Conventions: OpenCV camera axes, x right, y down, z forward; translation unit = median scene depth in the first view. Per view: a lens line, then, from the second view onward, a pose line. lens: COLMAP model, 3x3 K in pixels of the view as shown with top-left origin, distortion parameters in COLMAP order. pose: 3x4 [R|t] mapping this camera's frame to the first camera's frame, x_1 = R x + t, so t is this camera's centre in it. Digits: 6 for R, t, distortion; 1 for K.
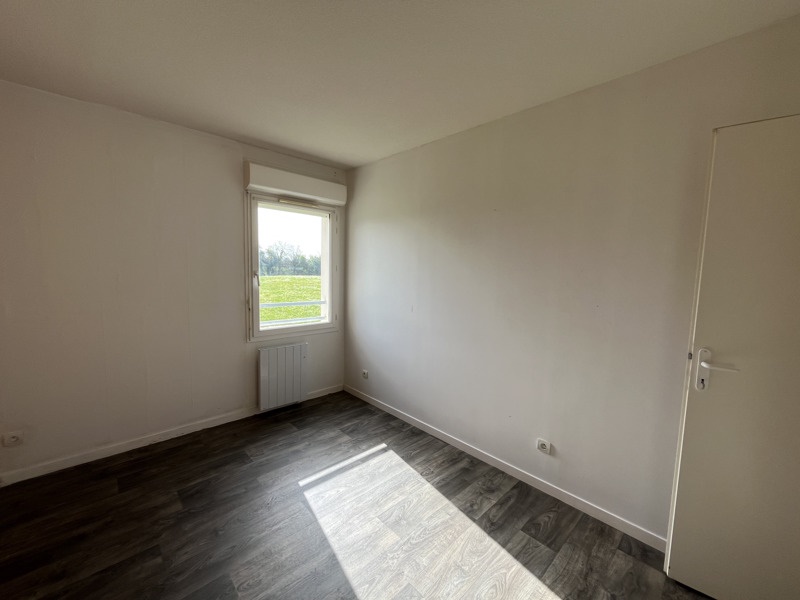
lens RADIAL K [[320.8, 0, 399.7], [0, 320.8, 301.8], [0, 0, 1]] dist [-0.000263, -0.000443]
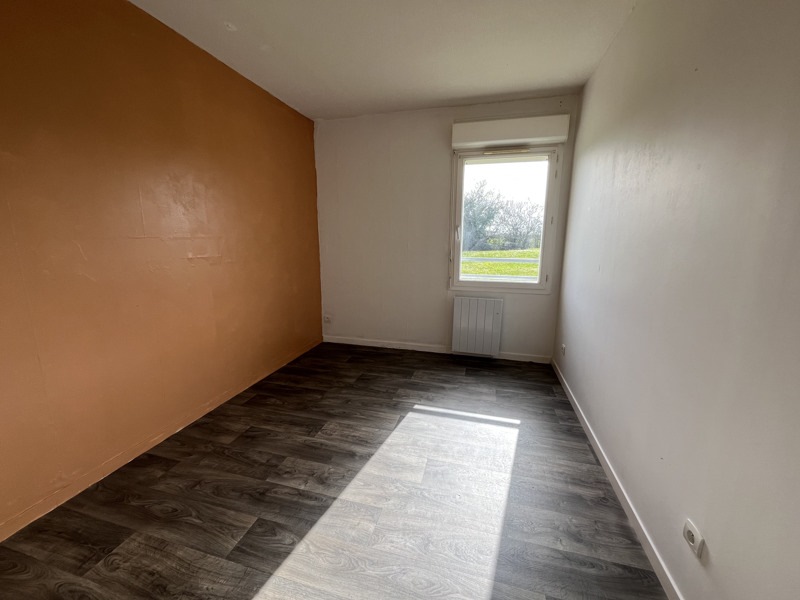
lens RADIAL K [[320.8, 0, 398.4], [0, 320.8, 302.1], [0, 0, 1]] dist [-0.000263, -0.000443]
pose [[0.518663, 0.143715, -0.842814, 0.441370], [-0.076109, 0.989619, 0.121910, 0.048517], [0.851584, 0.000916, 0.524217, 0.267353]]
